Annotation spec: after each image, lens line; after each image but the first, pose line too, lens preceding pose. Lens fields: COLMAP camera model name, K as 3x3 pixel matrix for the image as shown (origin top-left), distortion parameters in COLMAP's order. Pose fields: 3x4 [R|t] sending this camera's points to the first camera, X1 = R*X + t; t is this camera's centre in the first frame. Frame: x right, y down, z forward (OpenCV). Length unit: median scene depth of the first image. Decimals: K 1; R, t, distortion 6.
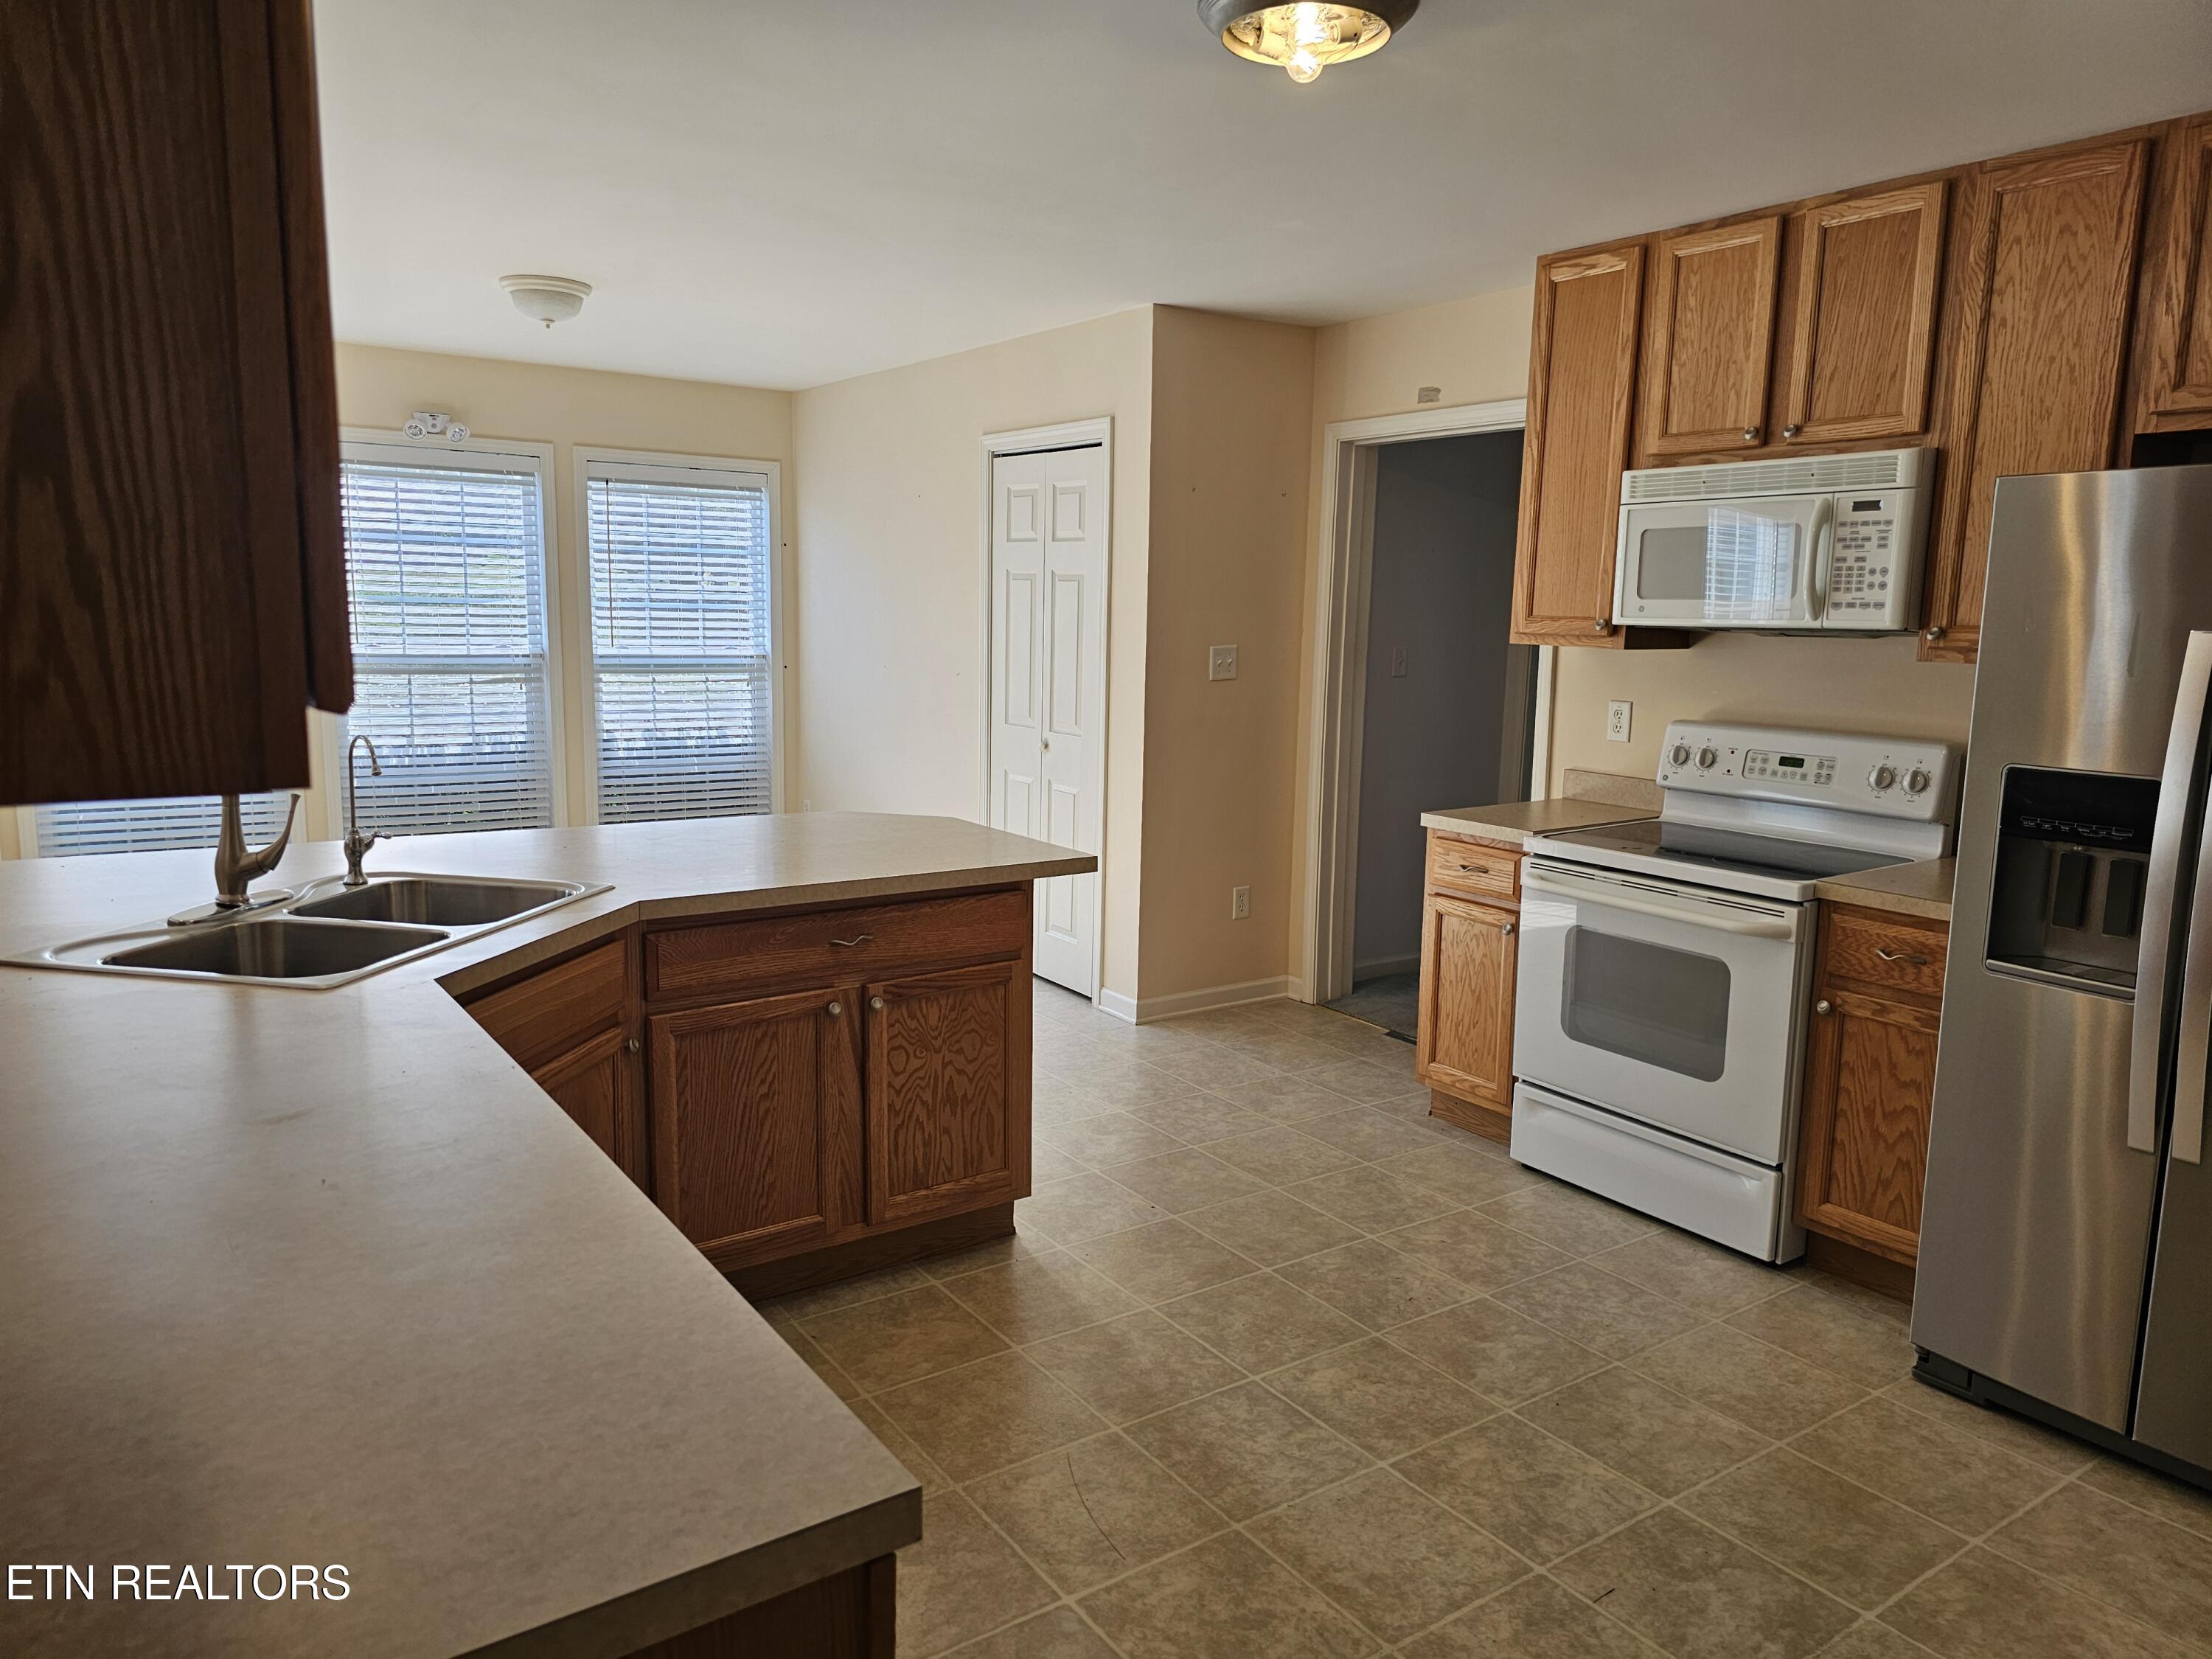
lens RADIAL K [[1519.9, 0, 1106.0], [0, 1519.9, 829.5], [0, 0, 1]] dist [0.037359, 0.002910]
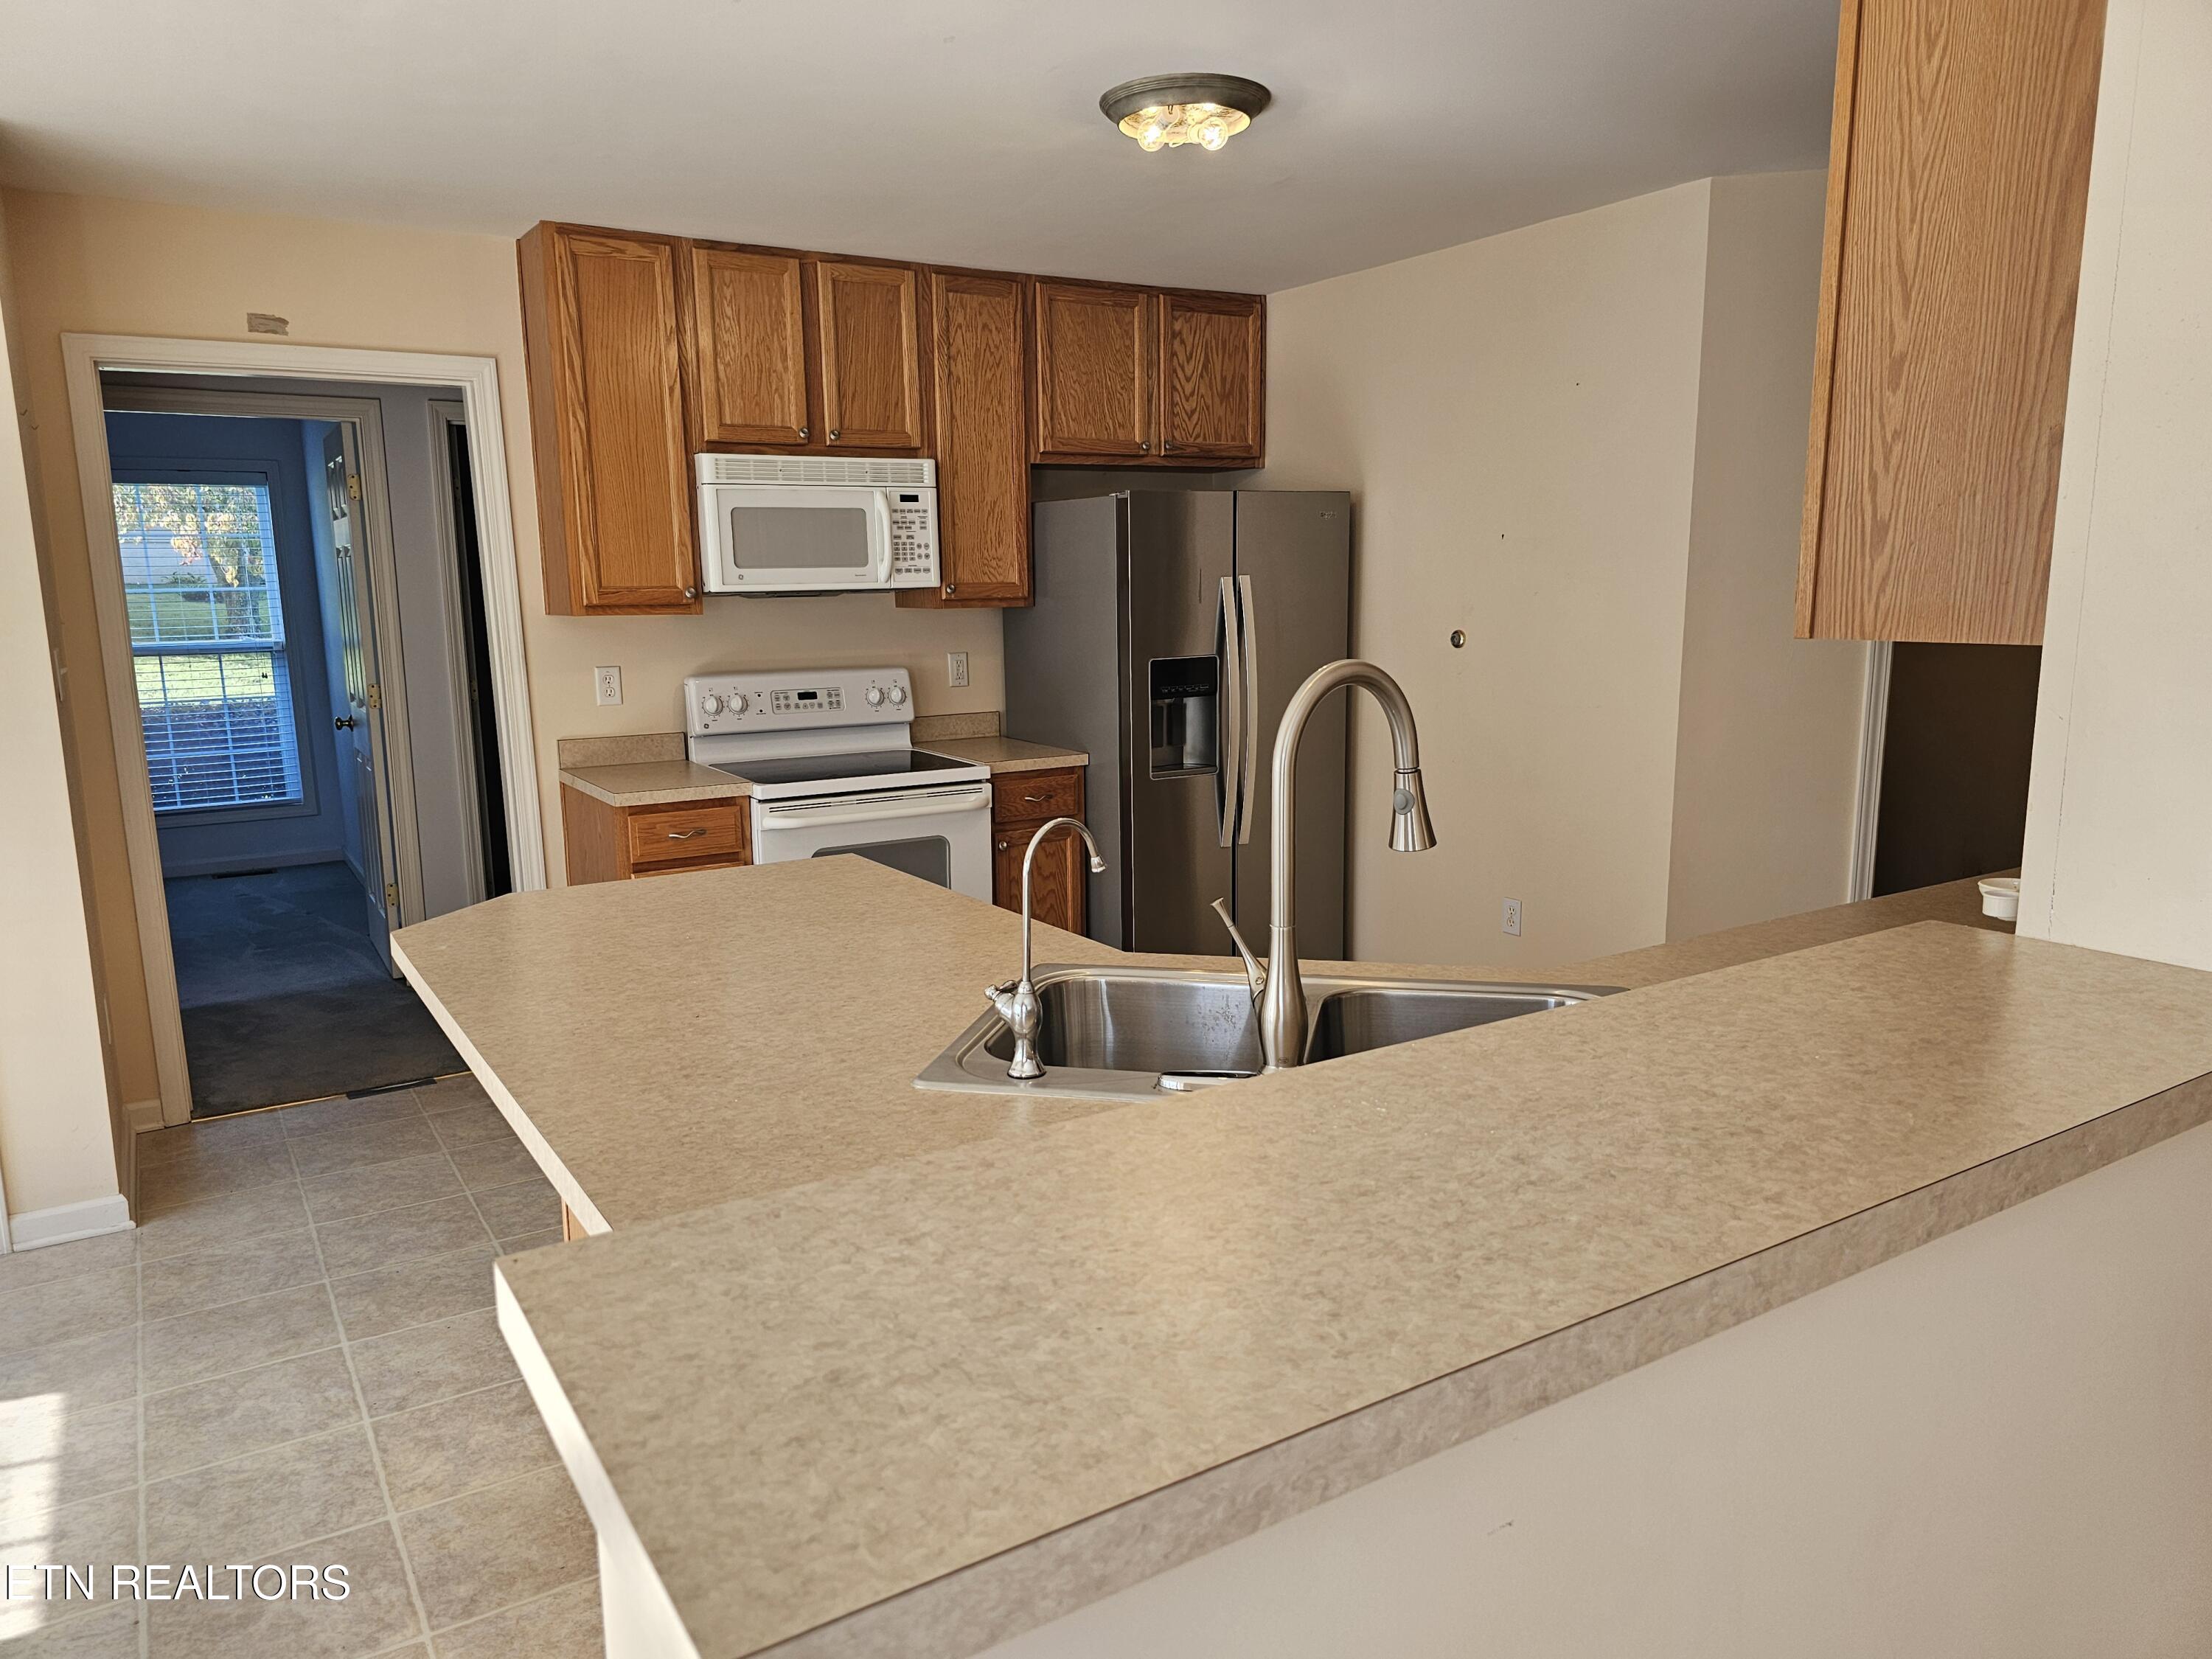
lens RADIAL K [[1519.9, 0, 1106.0], [0, 1519.9, 829.5], [0, 0, 1]] dist [0.037359, 0.002910]
pose [[0.047803, -0.202325, 0.978151, -0.823272], [0.159544, 0.968245, 0.192479, -0.144822], [-0.986033, 0.146857, 0.078564, 0.698837]]
